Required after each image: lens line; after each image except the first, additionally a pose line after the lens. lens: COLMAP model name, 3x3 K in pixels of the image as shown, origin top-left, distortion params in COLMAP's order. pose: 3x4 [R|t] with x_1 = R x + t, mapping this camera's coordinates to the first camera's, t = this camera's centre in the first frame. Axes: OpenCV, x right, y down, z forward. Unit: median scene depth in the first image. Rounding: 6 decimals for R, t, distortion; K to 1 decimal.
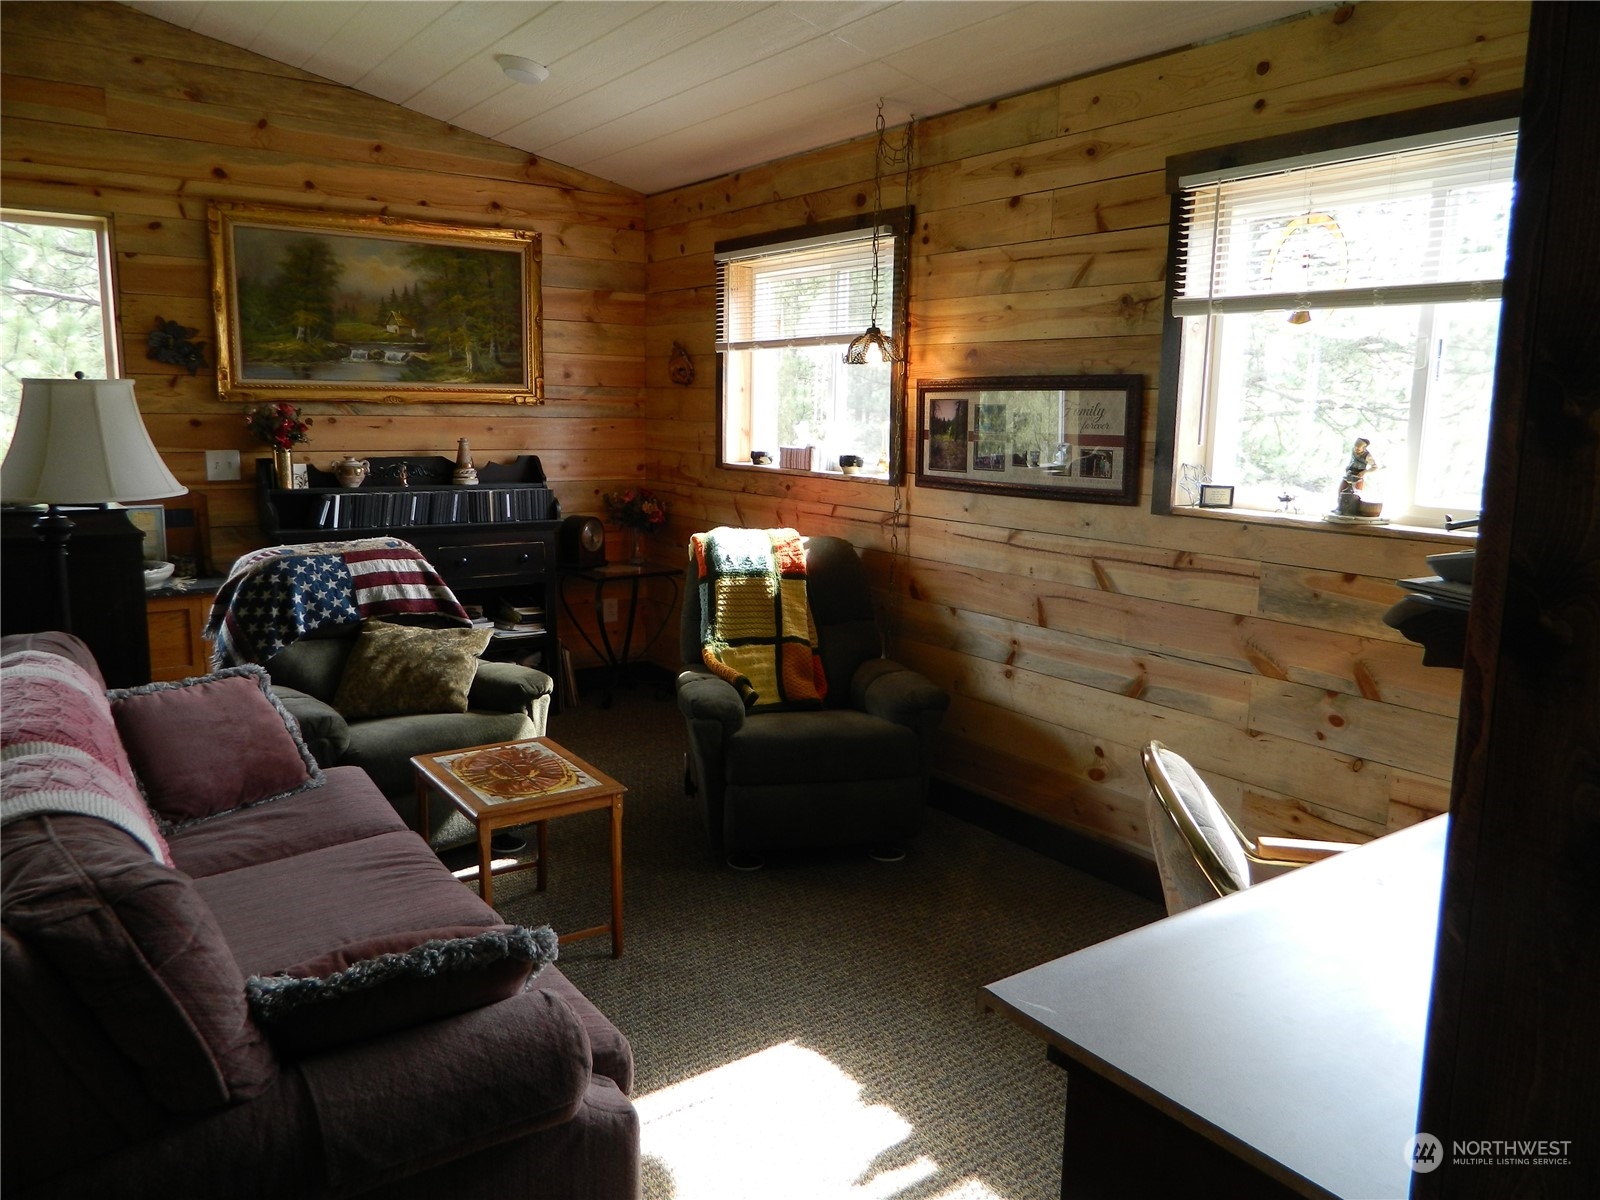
lens RADIAL K [[1172.2, 0, 801.8], [0, 1172.2, 603.0], [0, 0, 1]] dist [-0.023850, -0.005422]
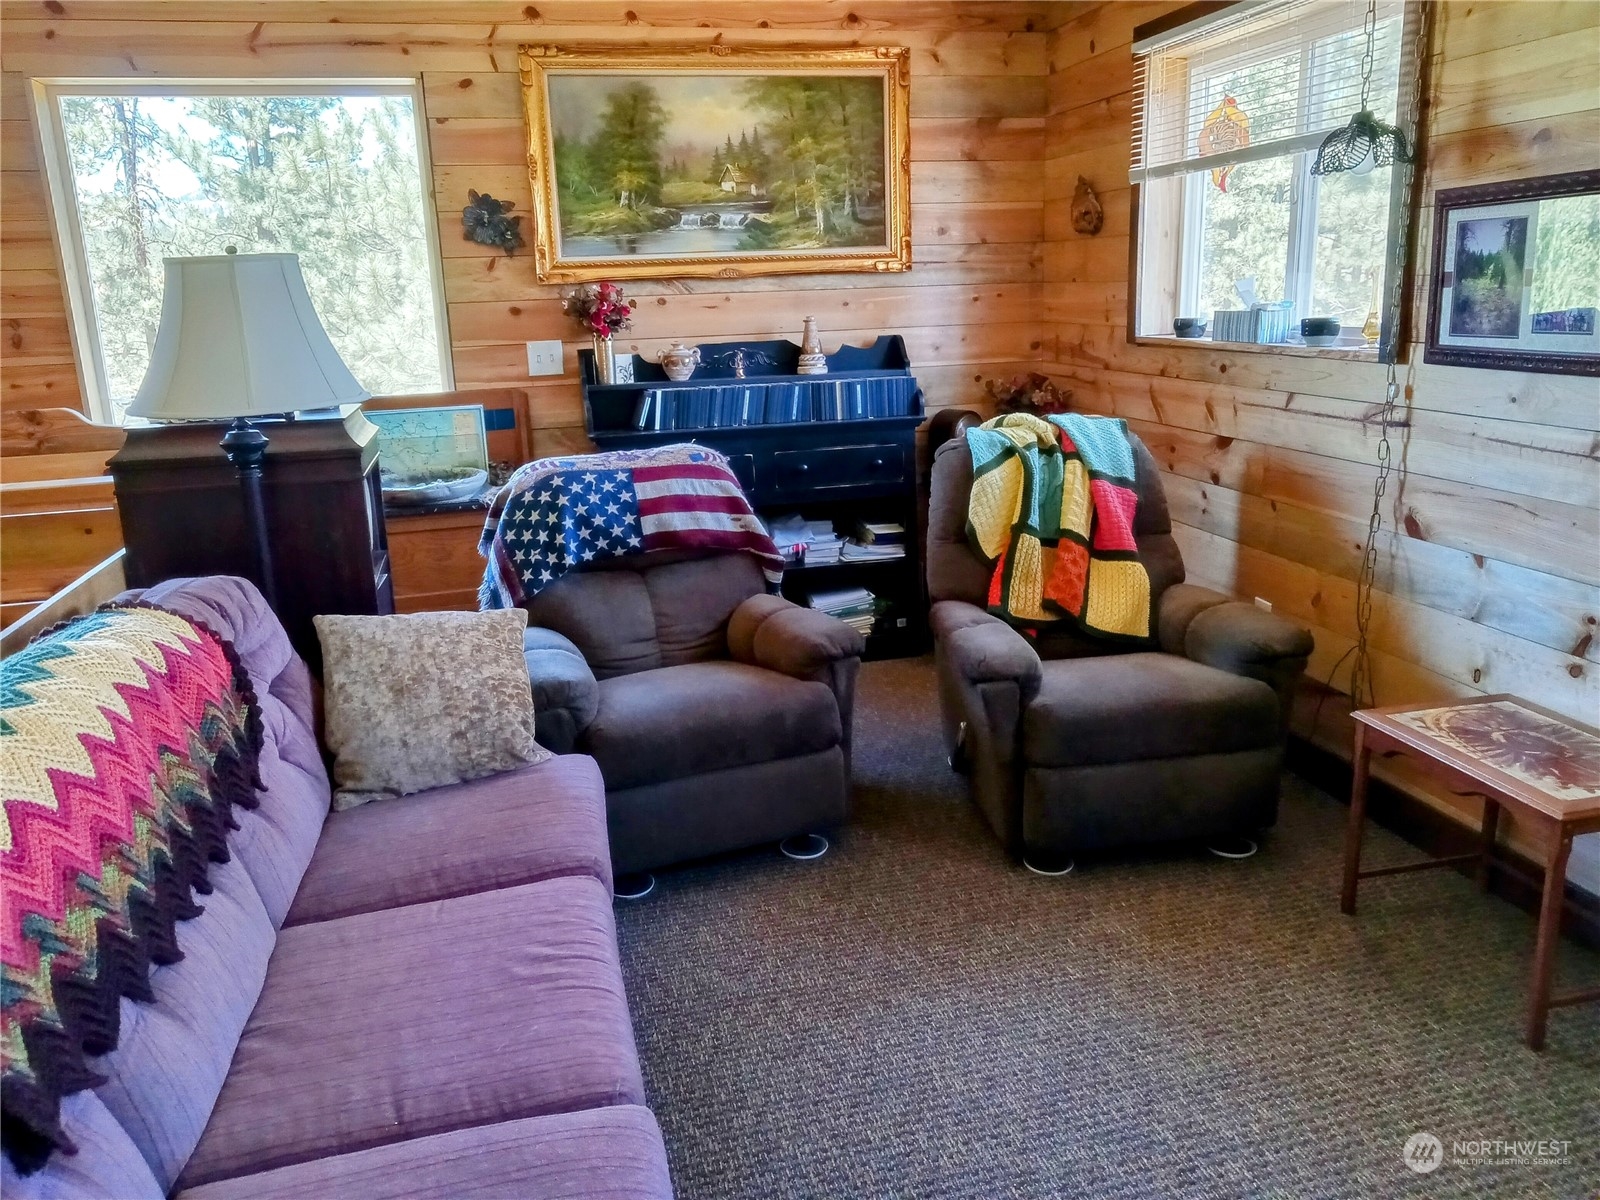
lens RADIAL K [[1186.0, 0, 796.0], [0, 1186.0, 588.7], [0, 0, 1]] dist [-0.003468, -0.002479]
pose [[0.926230, 0.043453, -0.374445, 0.023029], [-0.010620, 0.995948, 0.089306, -0.026432], [0.376808, -0.078741, 0.922938, 0.224068]]
